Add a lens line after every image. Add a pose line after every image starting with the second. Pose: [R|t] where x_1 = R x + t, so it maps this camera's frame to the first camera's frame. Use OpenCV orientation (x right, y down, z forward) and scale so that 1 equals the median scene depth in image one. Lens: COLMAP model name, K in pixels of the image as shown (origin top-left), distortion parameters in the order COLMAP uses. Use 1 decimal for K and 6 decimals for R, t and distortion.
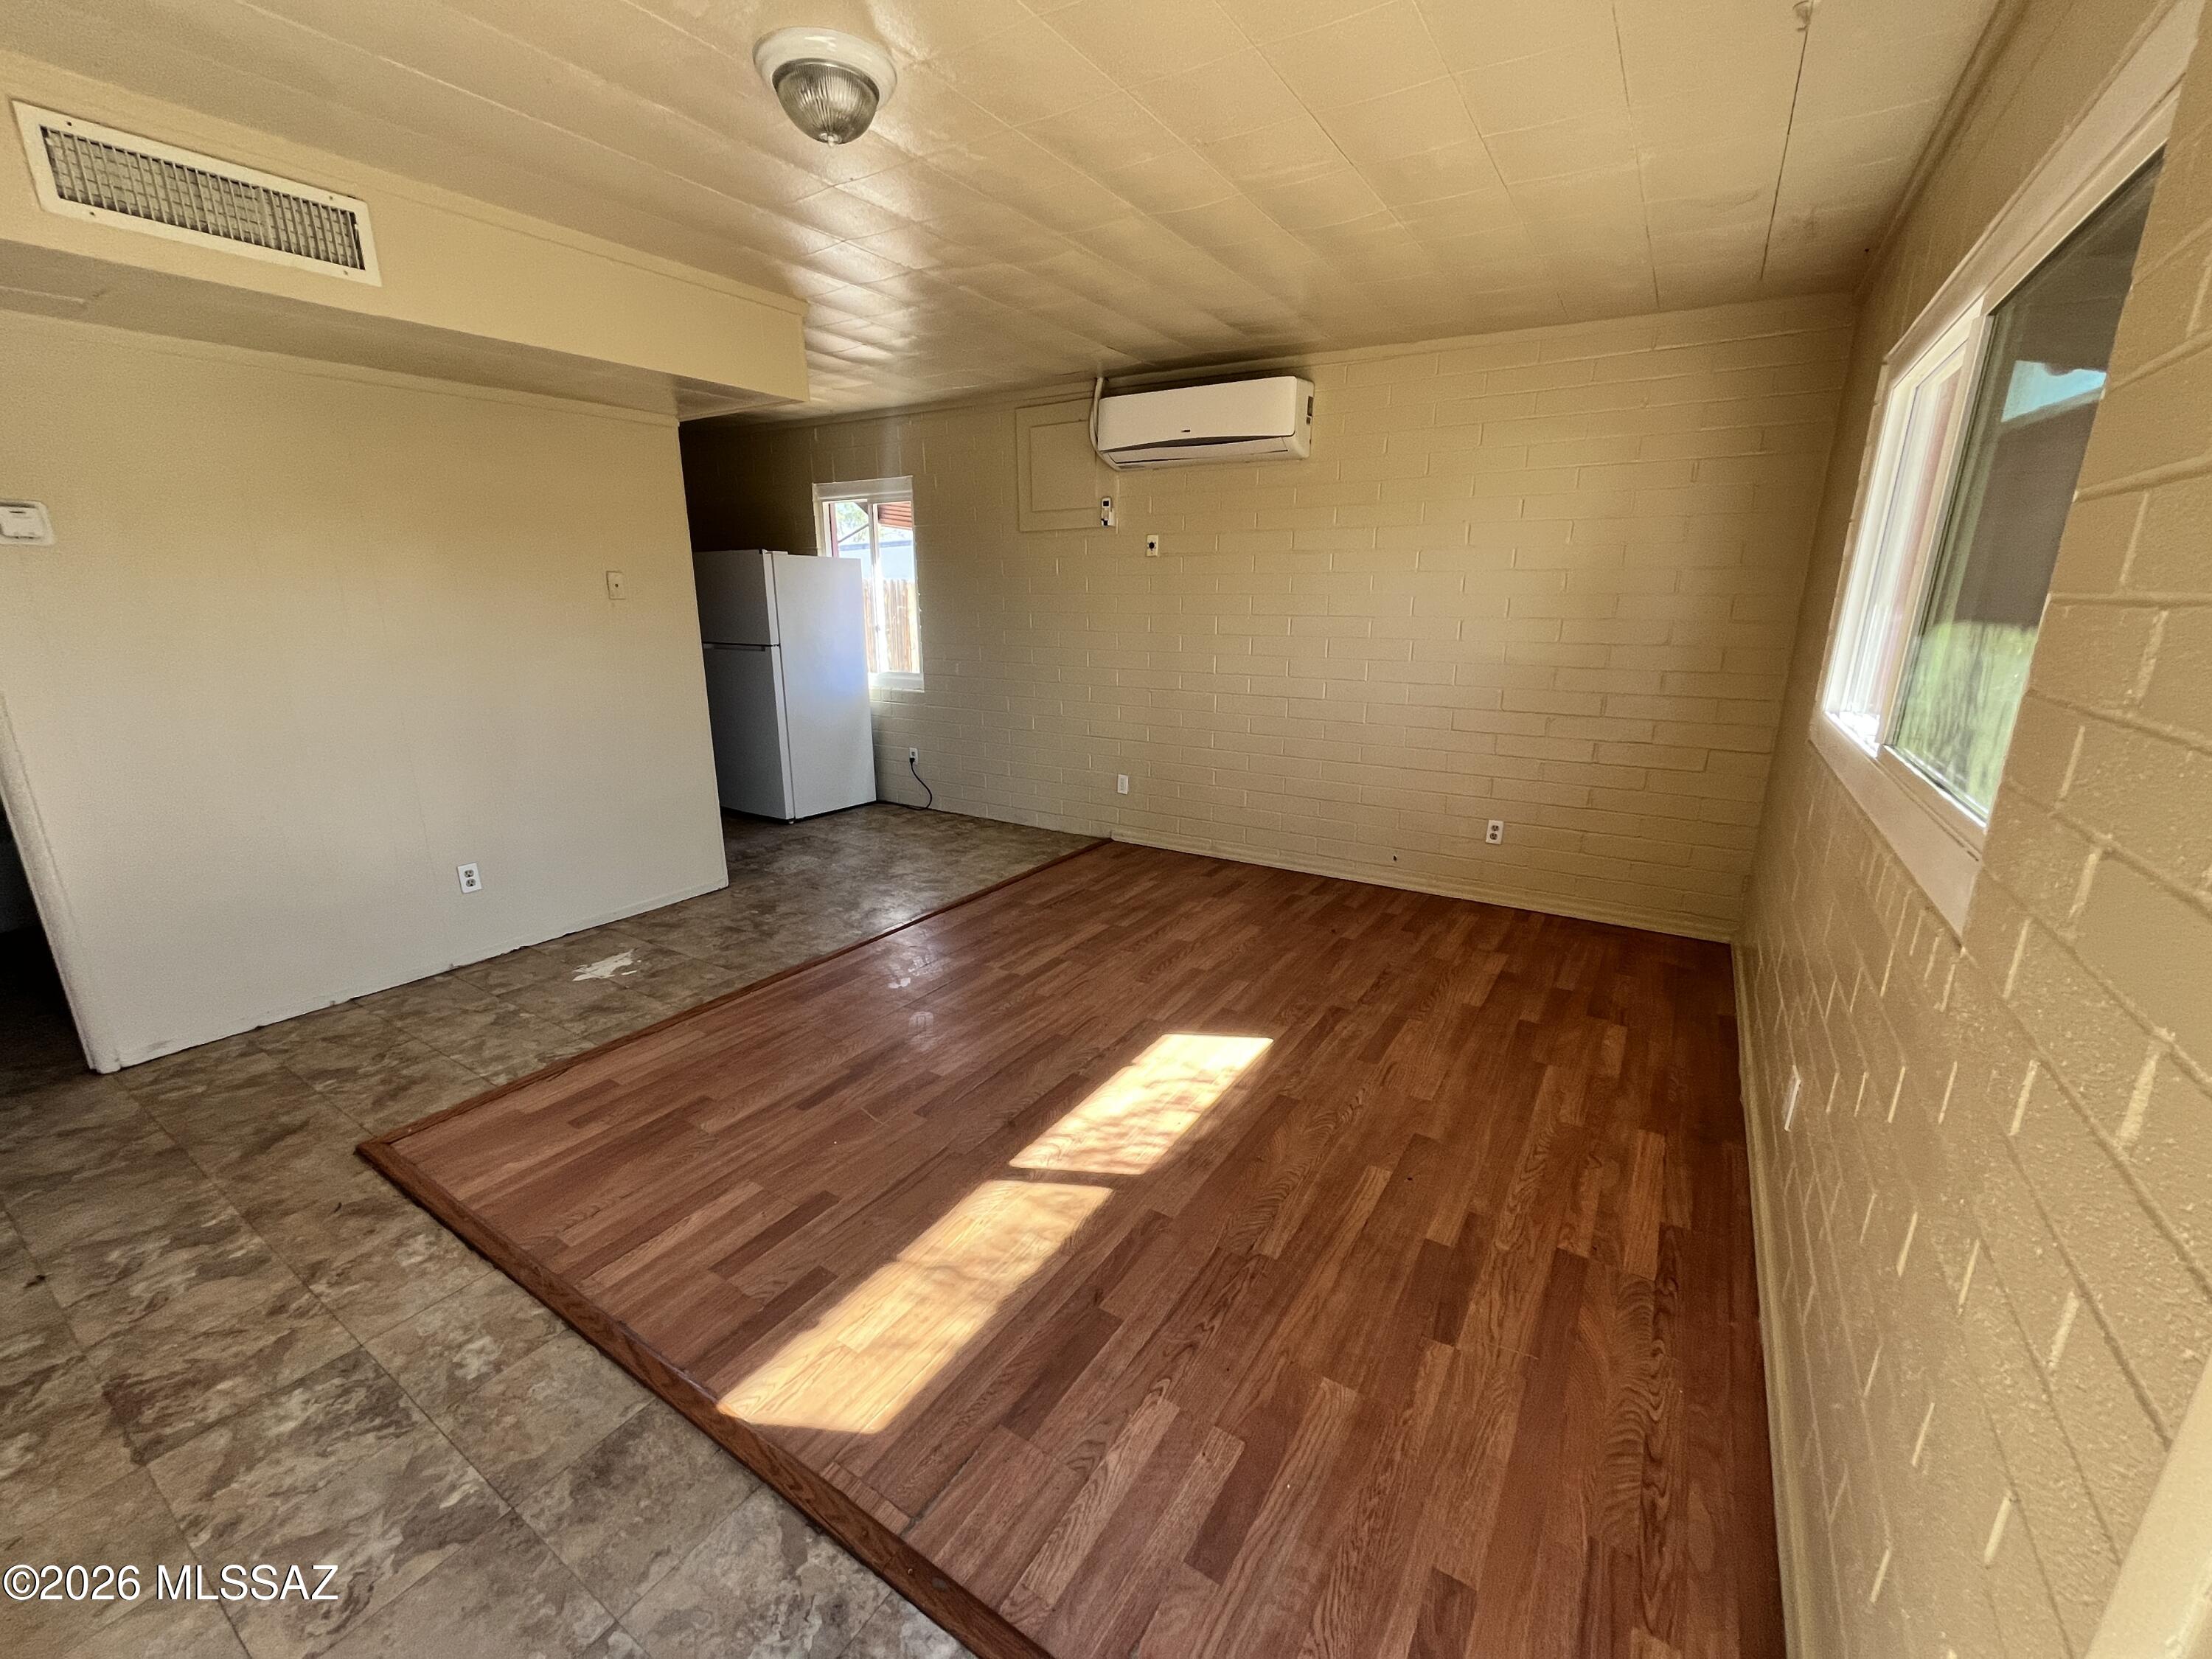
lens RADIAL K [[889.4, 0, 1110.9], [0, 889.4, 832.9], [0, 0, 1]] dist [-0.002613, -0.000336]
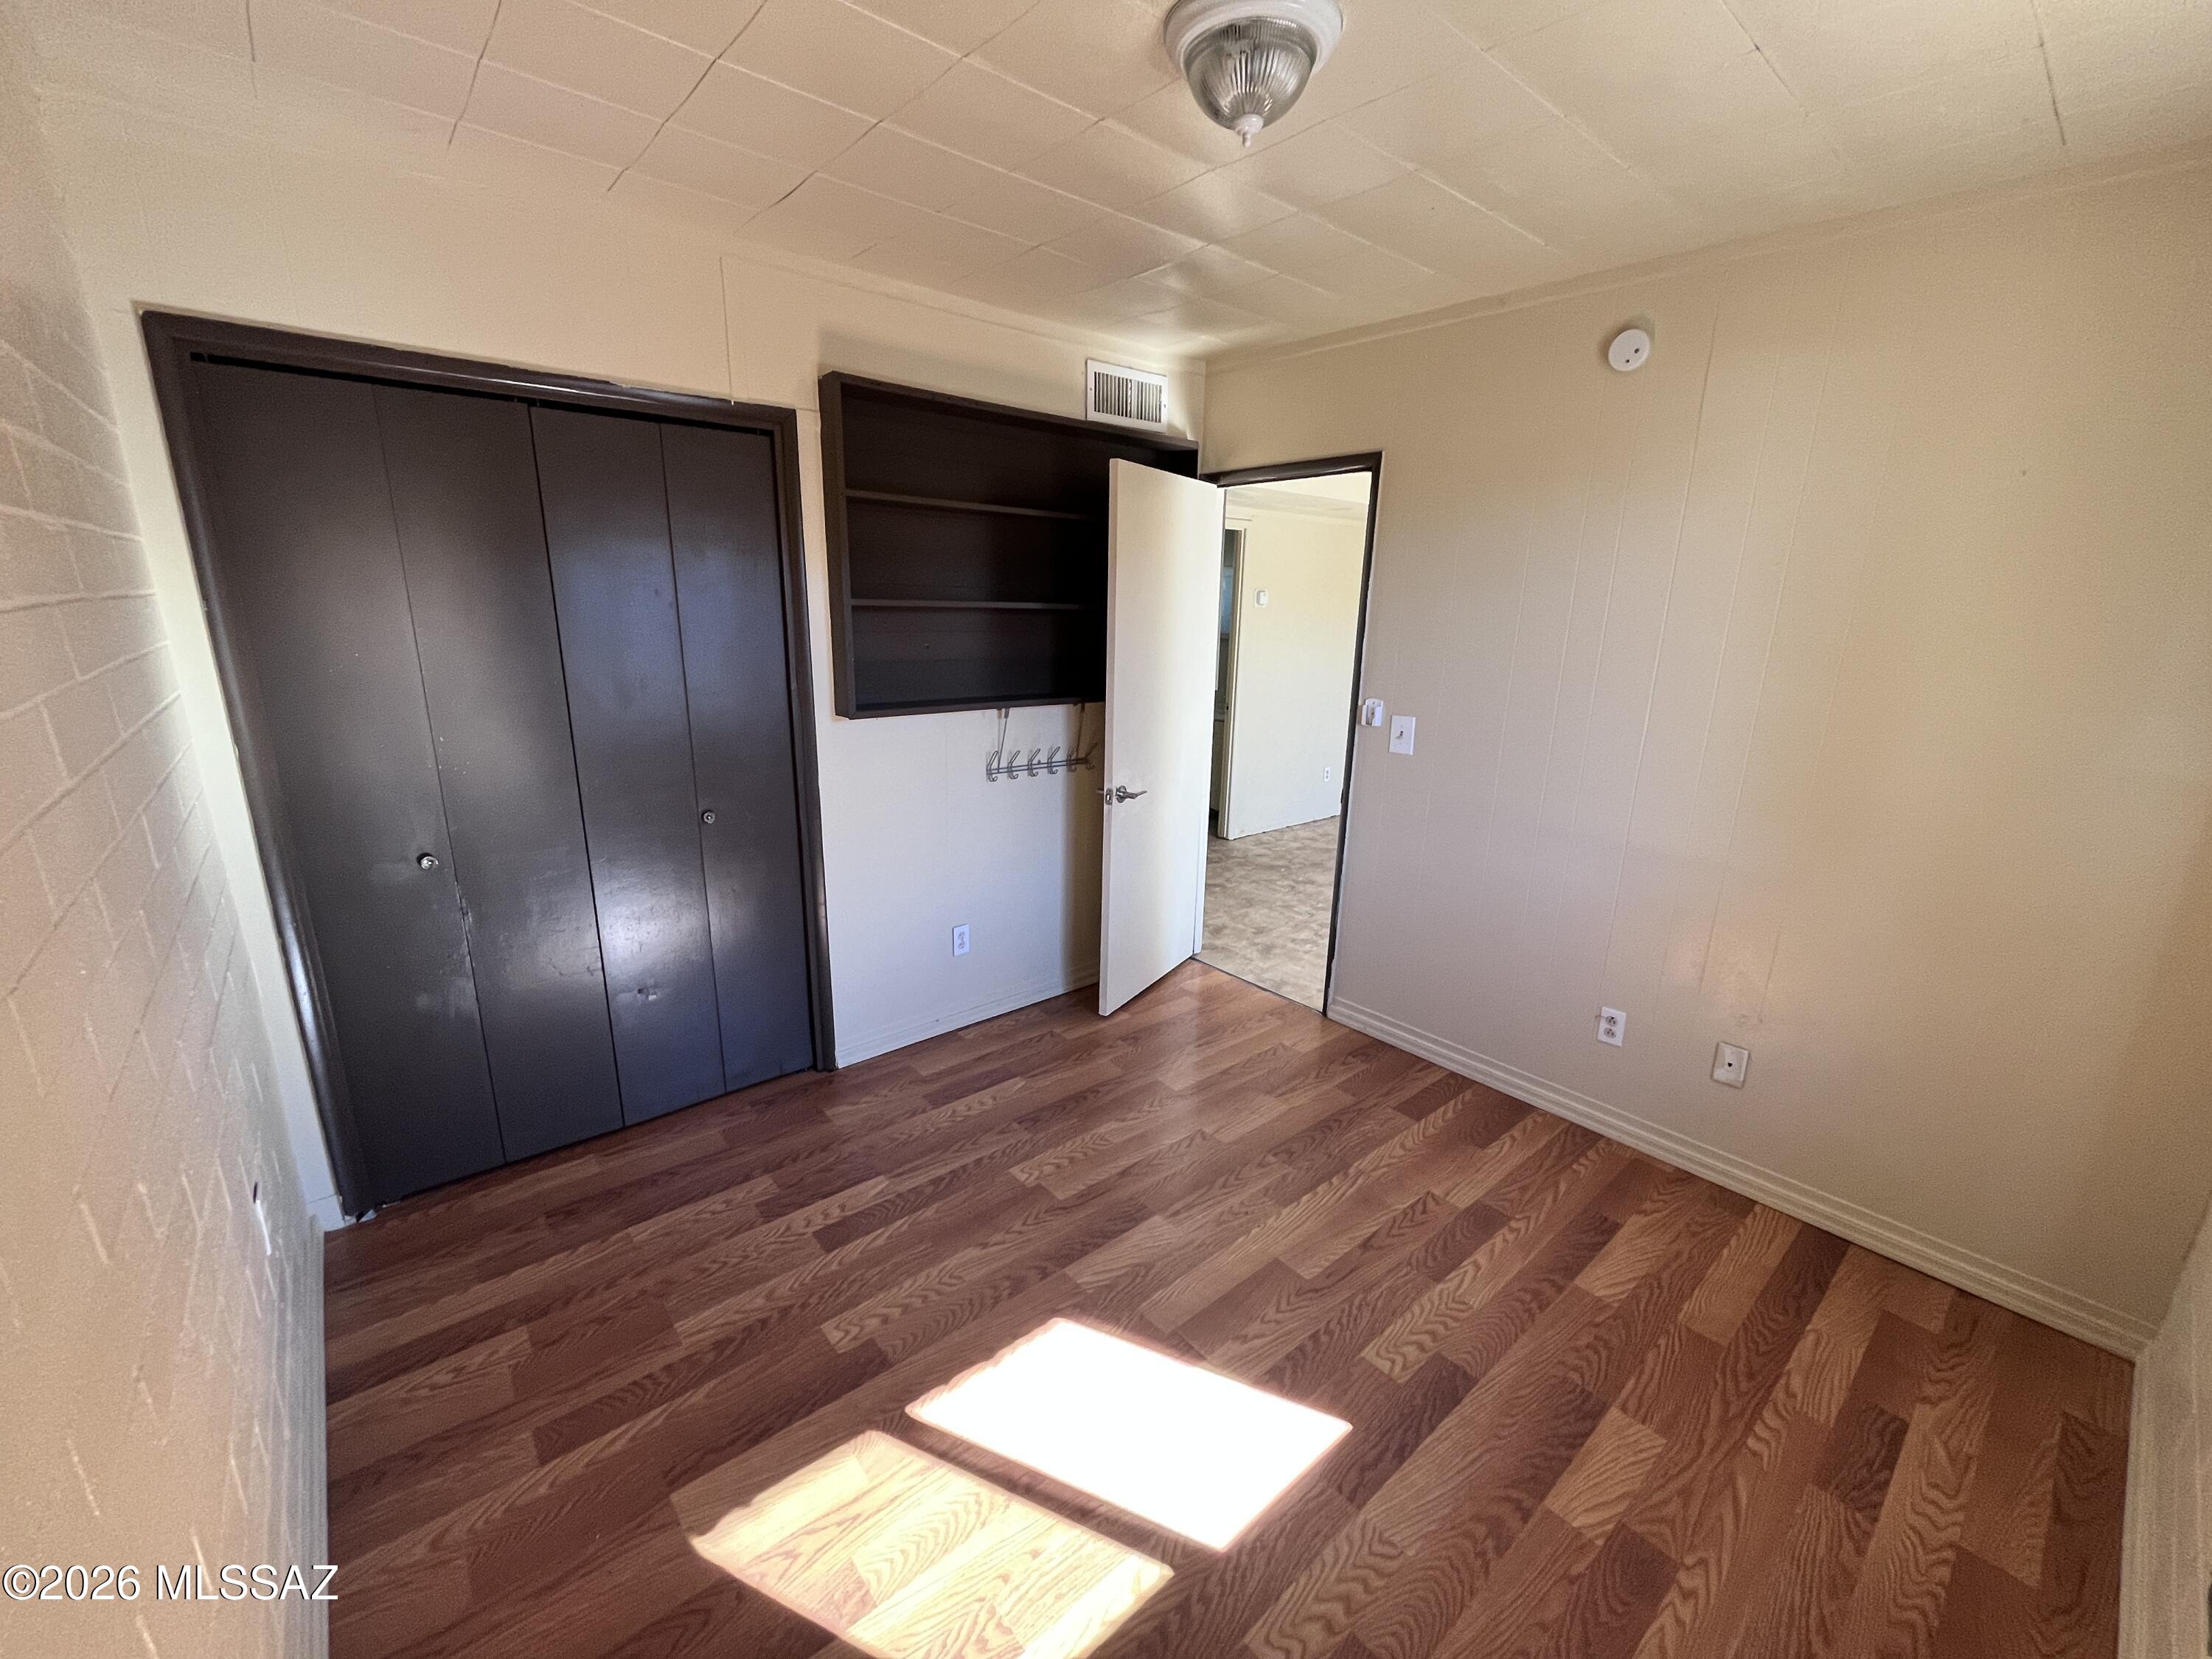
lens RADIAL K [[889.4, 0, 1105.7], [0, 889.4, 835.3], [0, 0, 1]] dist [-0.002613, -0.000336]
pose [[0.956842, 0.089512, -0.276480, -0.832710], [-0.094534, 0.995510, -0.004861, 0.304980], [0.274804, 0.030788, 0.961007, -1.218271]]
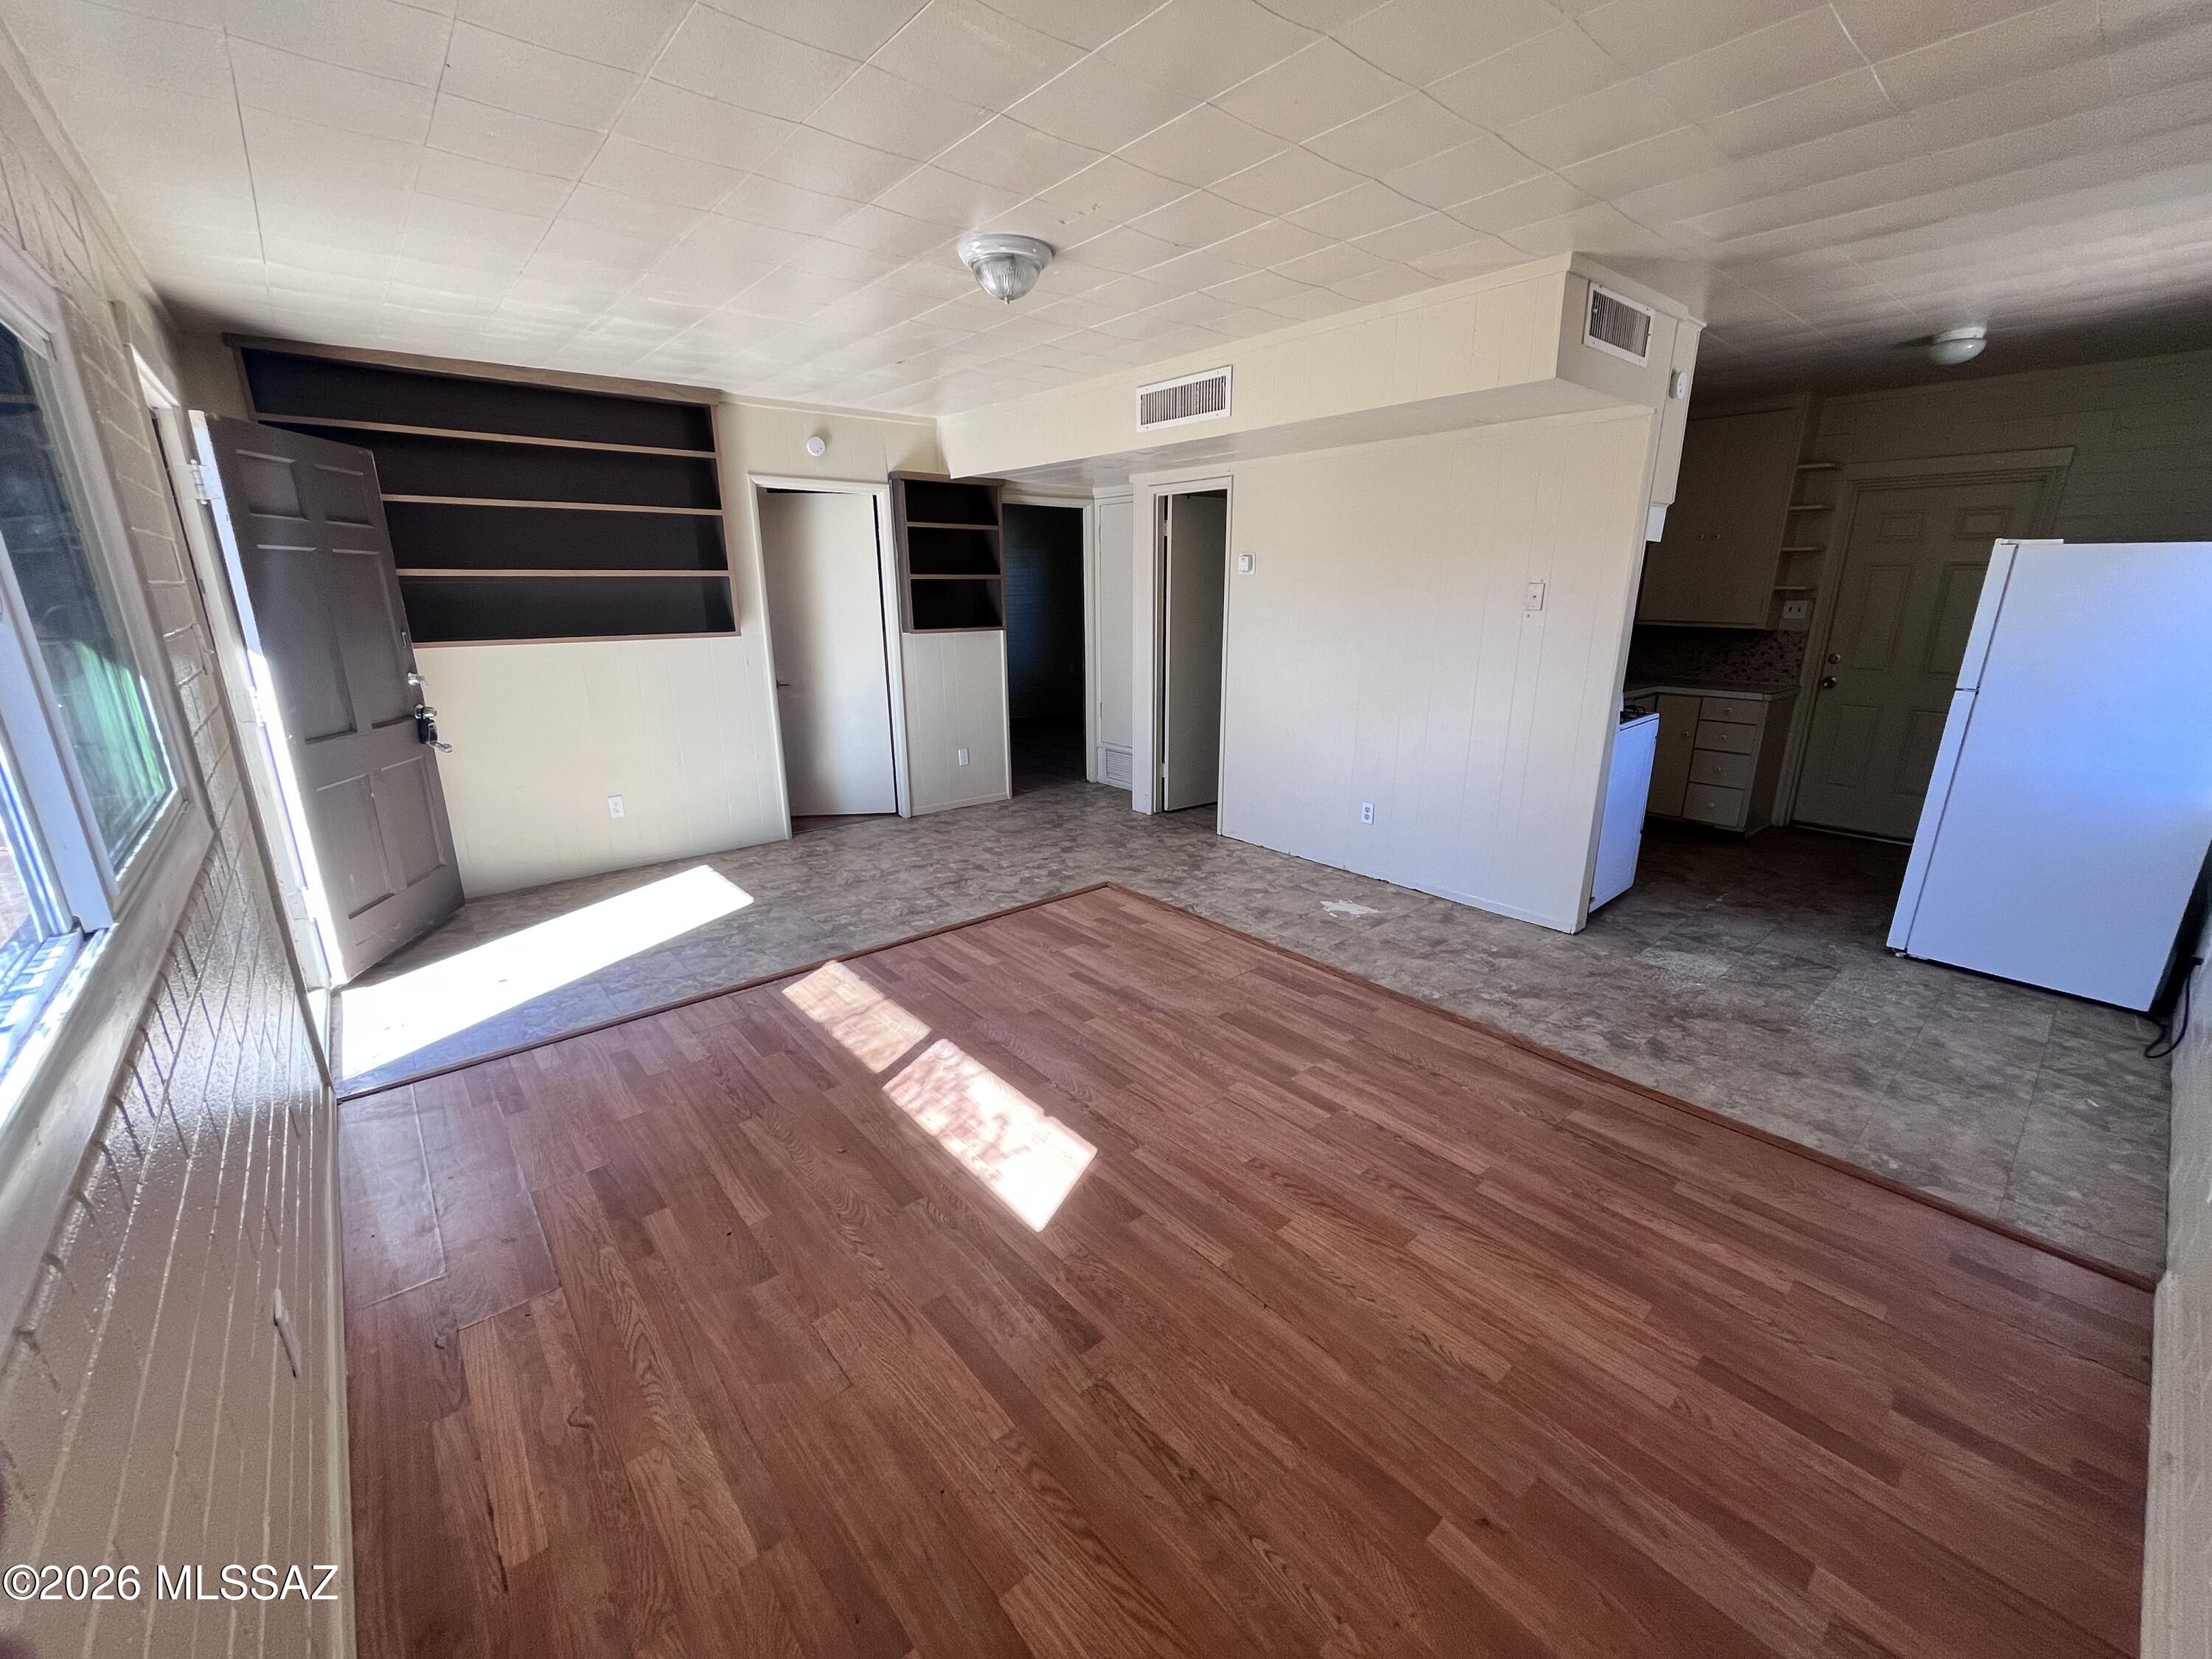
lens RADIAL K [[889.4, 0, 1108.1], [0, 889.4, 828.9], [0, 0, 1]] dist [-0.002613, -0.000336]
pose [[-0.287994, 0.258674, -0.922034, 0.827757], [-0.248016, 0.909828, 0.332717, -0.360781], [0.924958, 0.324499, -0.197870, 1.190890]]
